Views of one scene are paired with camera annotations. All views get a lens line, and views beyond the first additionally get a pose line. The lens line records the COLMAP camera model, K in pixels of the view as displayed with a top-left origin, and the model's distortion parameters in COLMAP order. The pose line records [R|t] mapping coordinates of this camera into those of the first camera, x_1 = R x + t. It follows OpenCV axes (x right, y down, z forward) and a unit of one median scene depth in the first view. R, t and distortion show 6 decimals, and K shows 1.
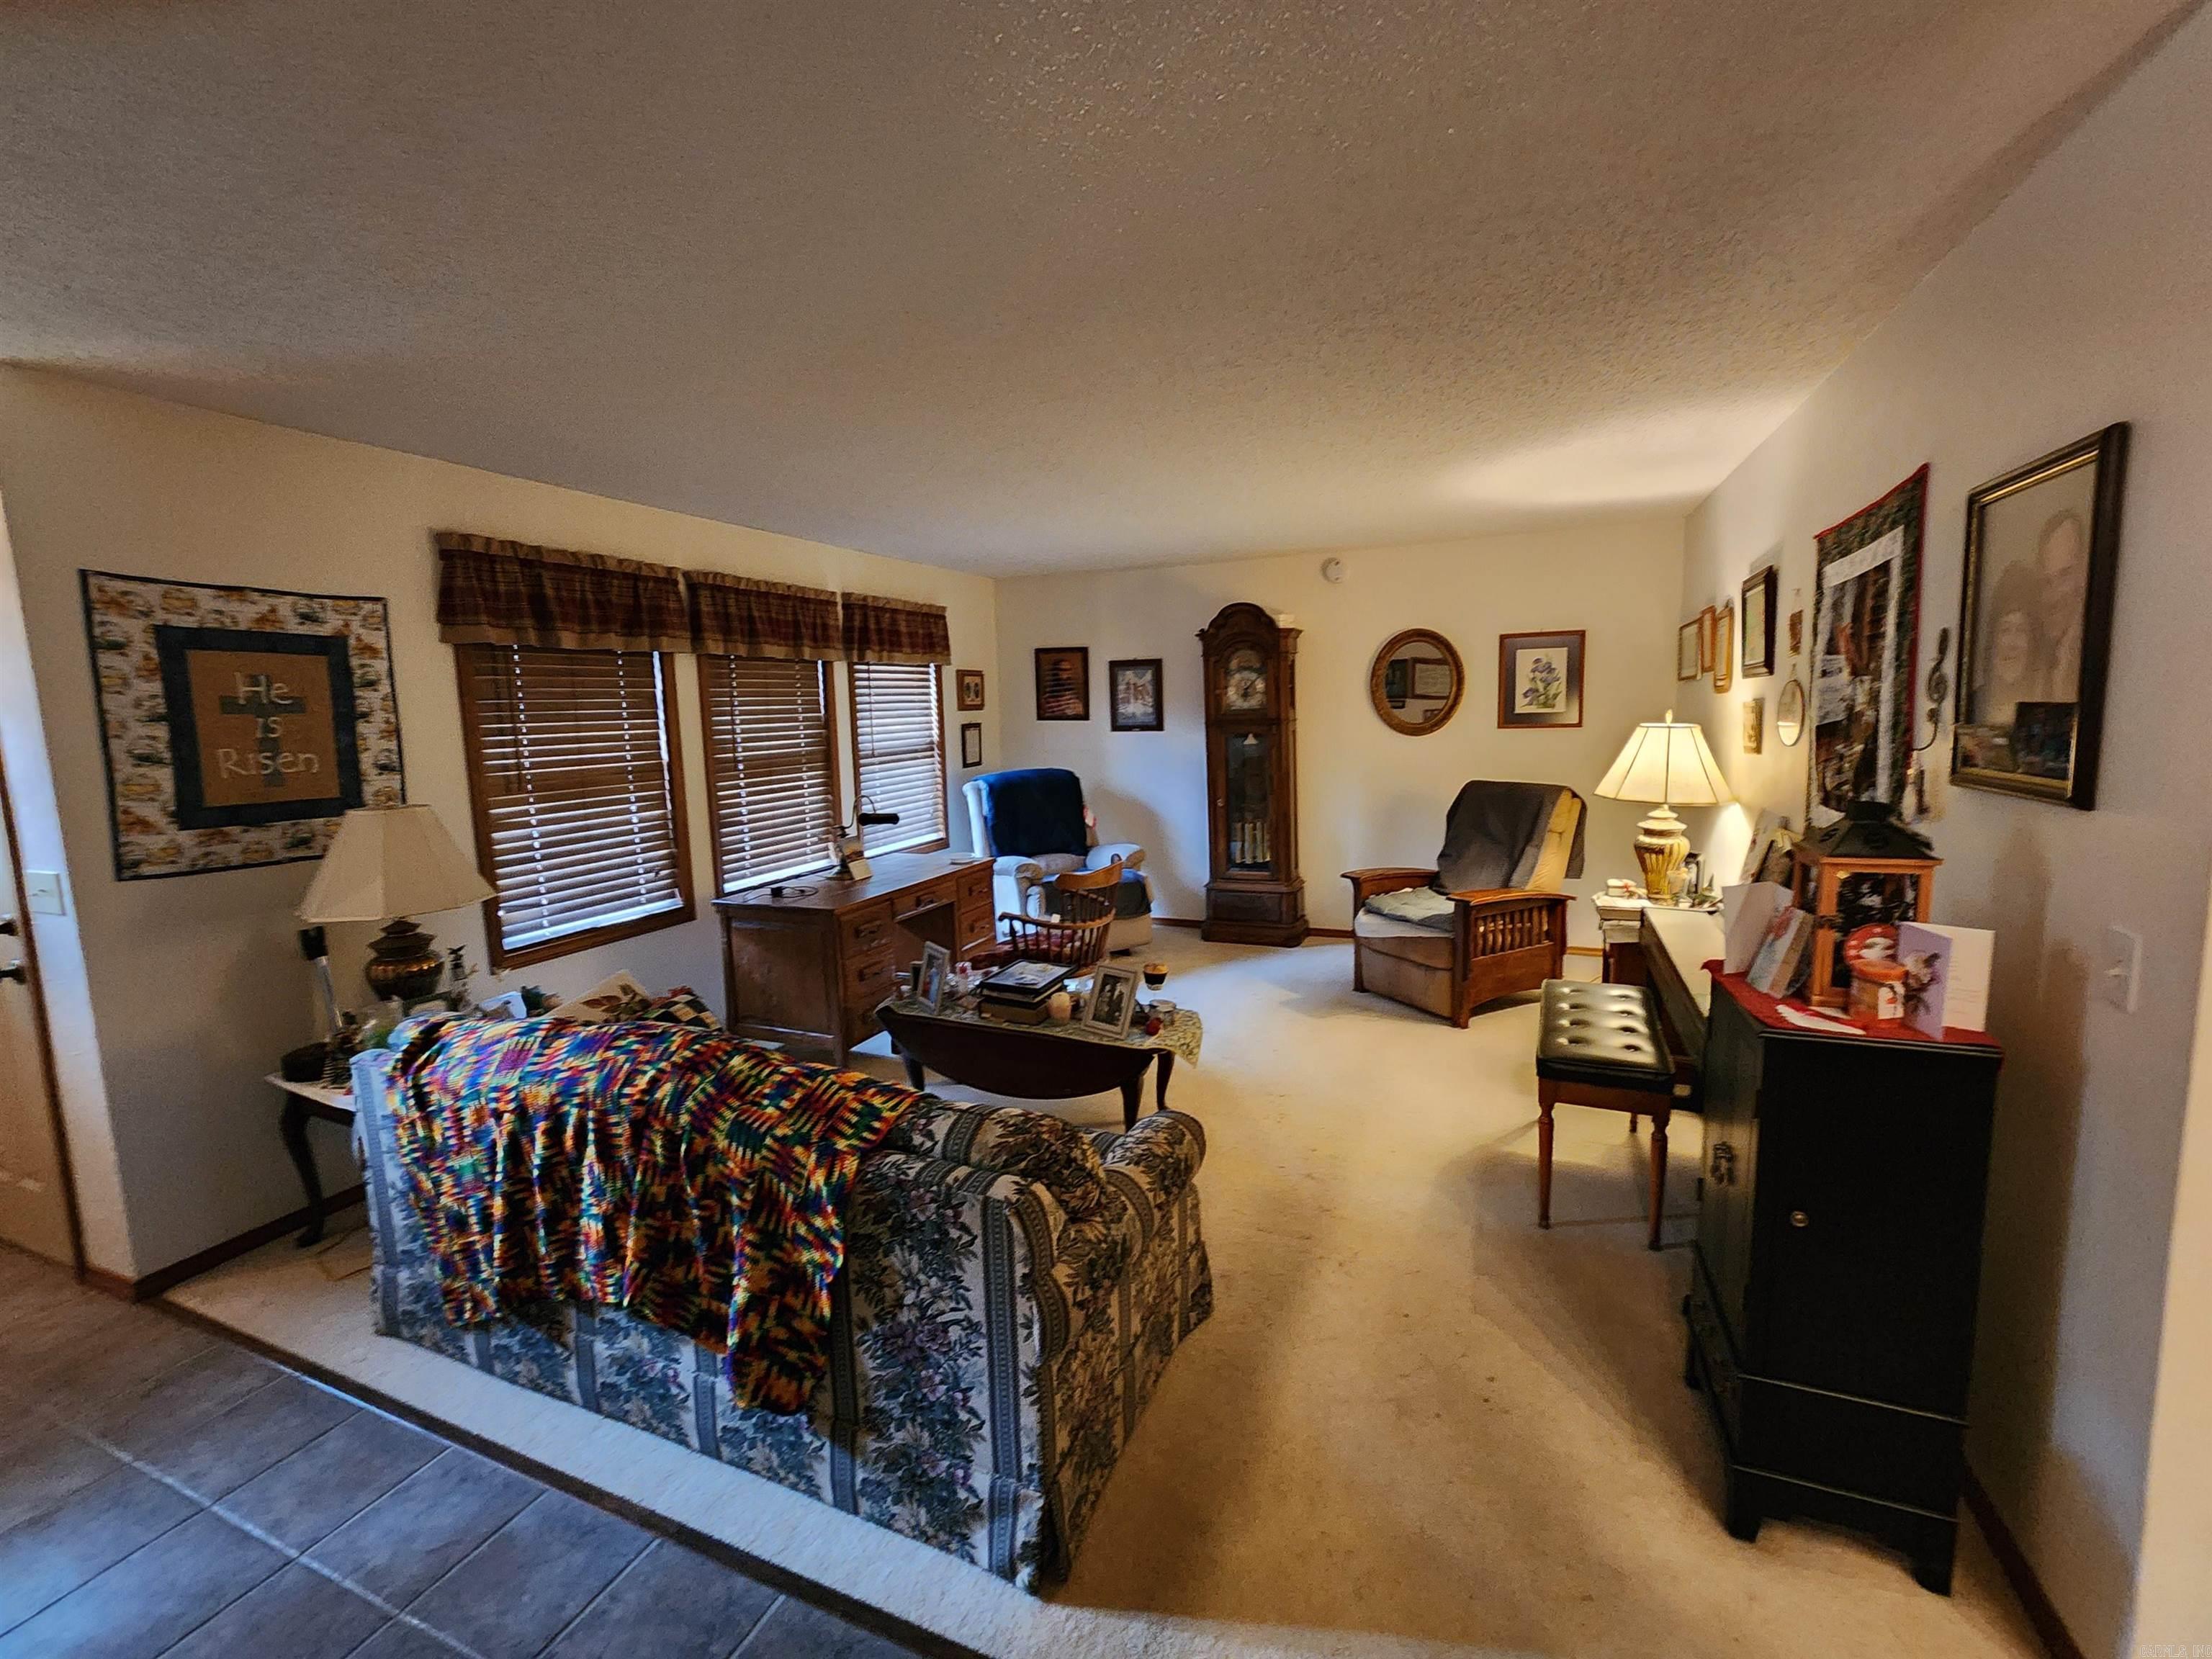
lens RADIAL K [[933.4, 0, 1106.0], [0, 933.4, 829.5], [0, 0, 1]] dist [0.000154, 0.000154]
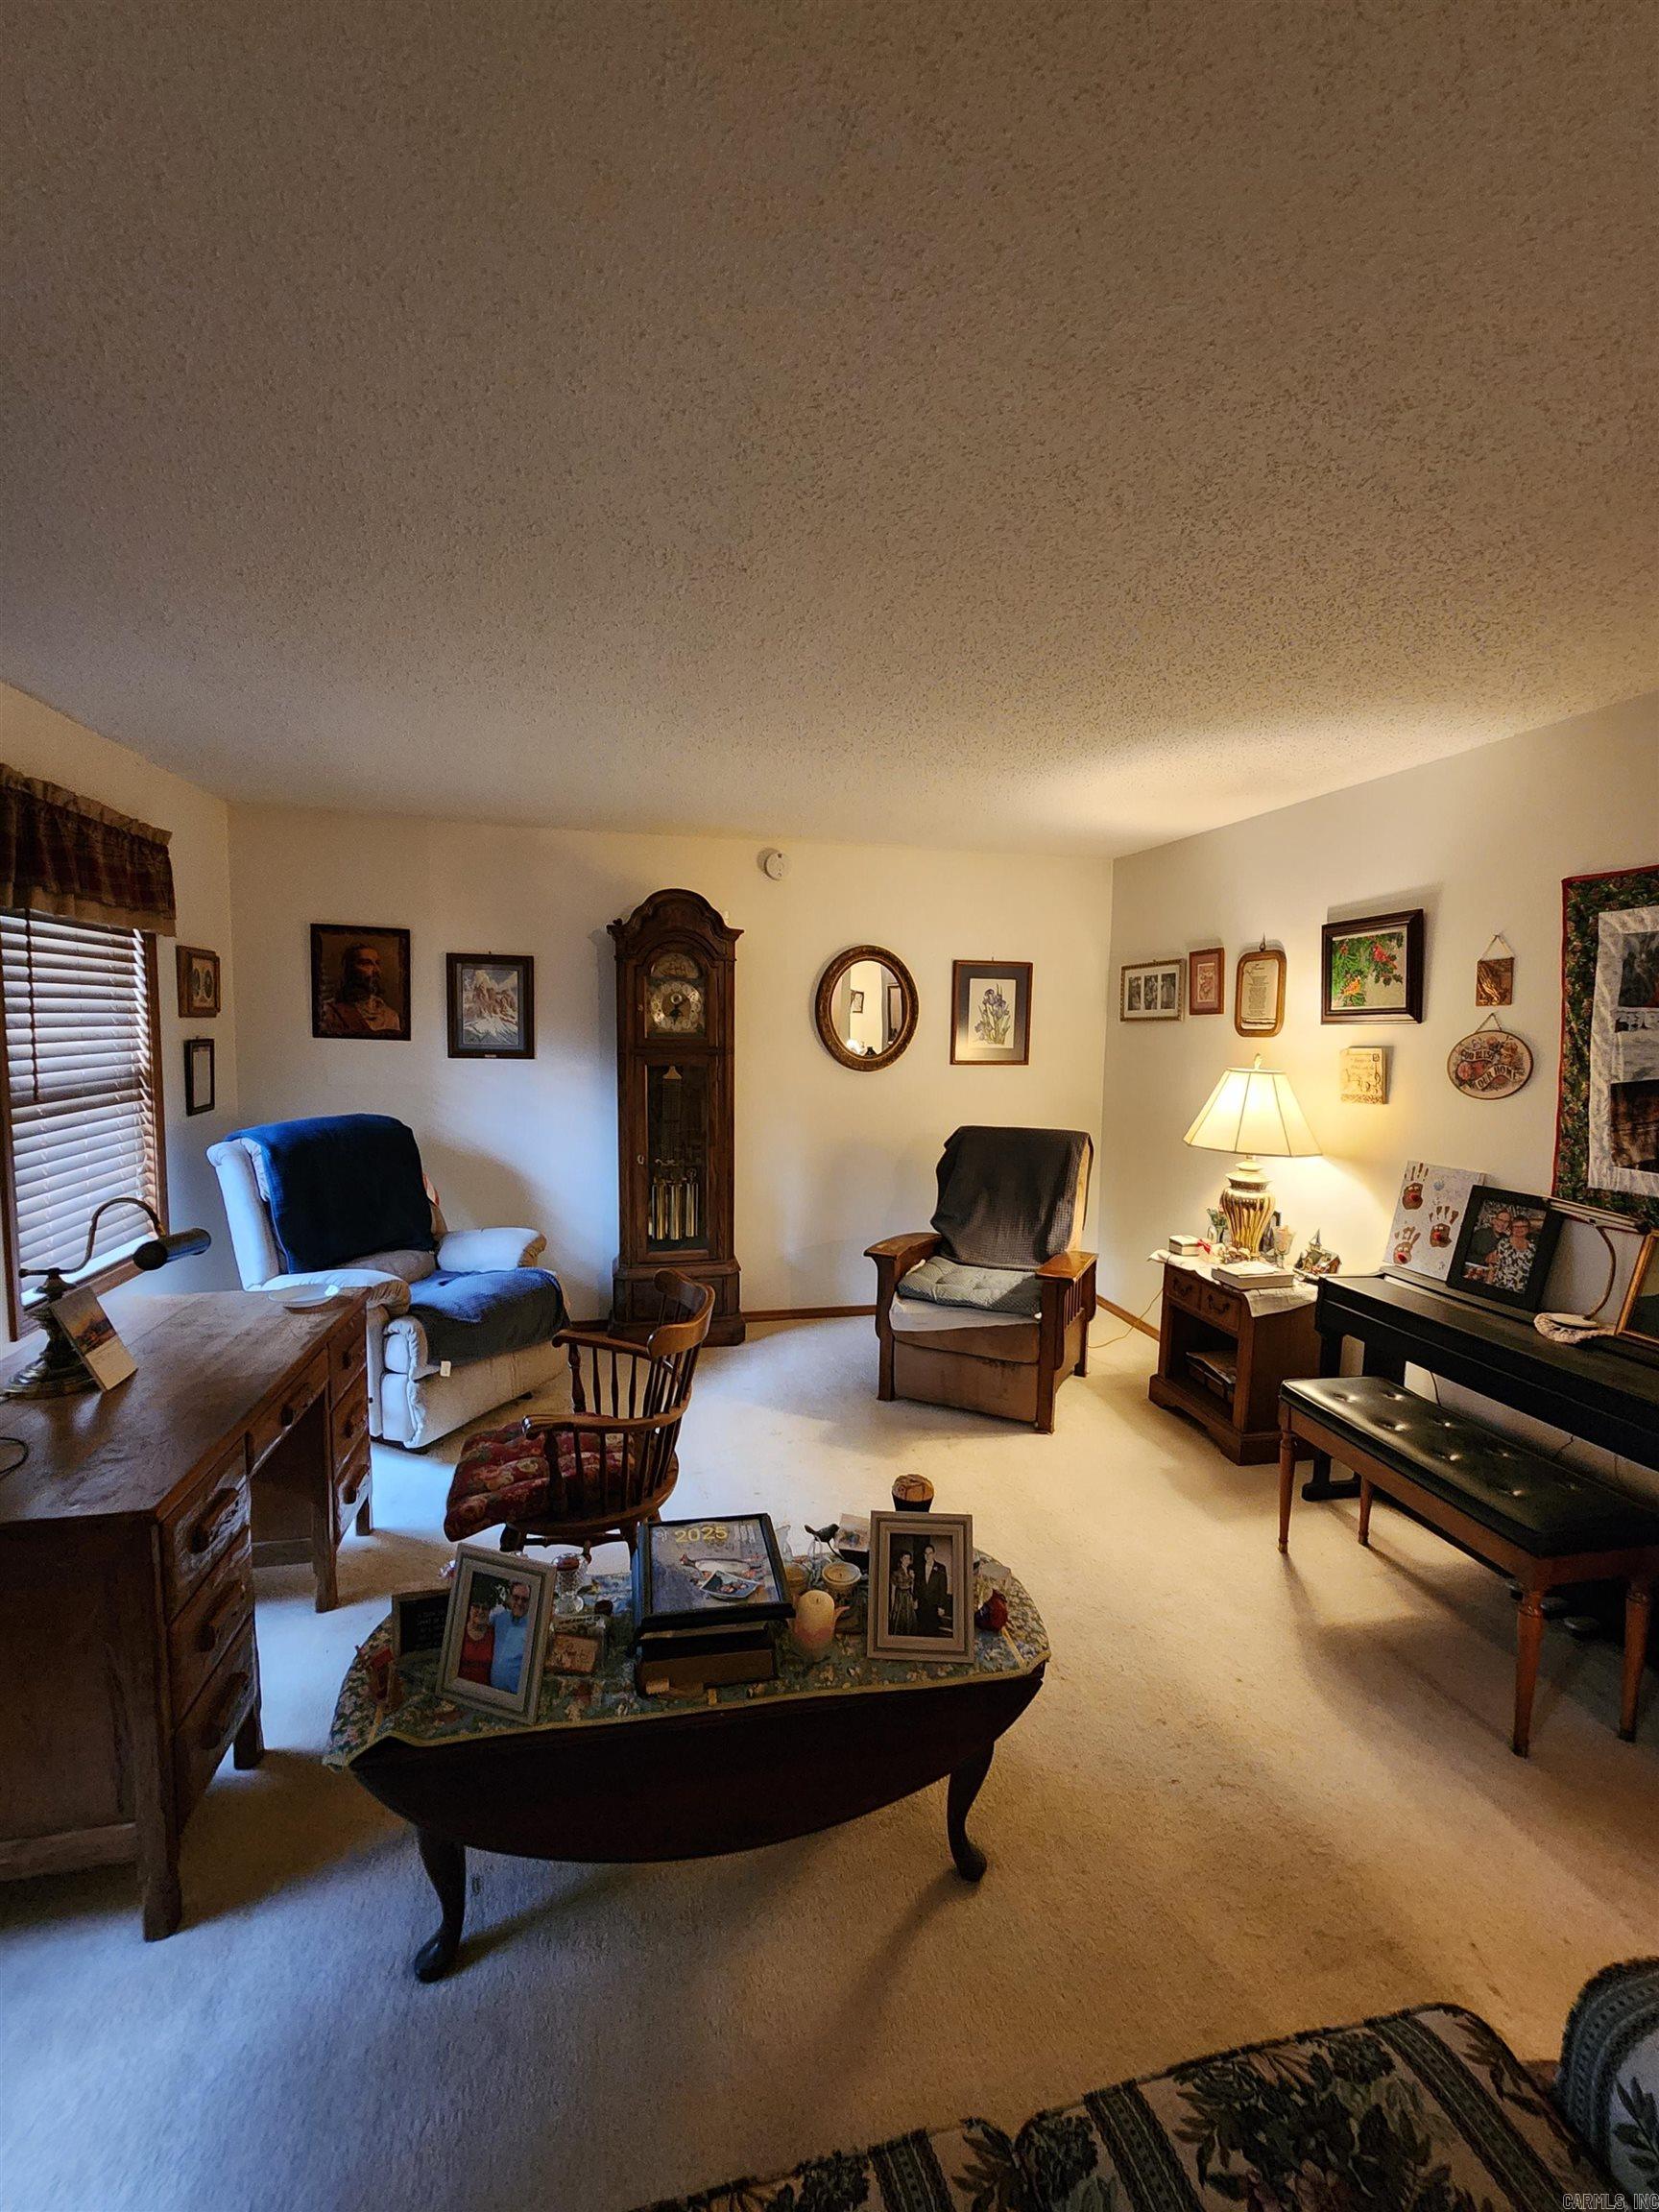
lens RADIAL K [[933.4, 0, 829.5], [0, 933.4, 1106.0], [0, 0, 1]] dist [0.000154, 0.000154]
pose [[0.805963, -0.011375, 0.591857, -0.190247], [0.040564, 0.998526, -0.036048, -0.038461], [-0.590575, 0.053062, 0.805236, 0.327967]]
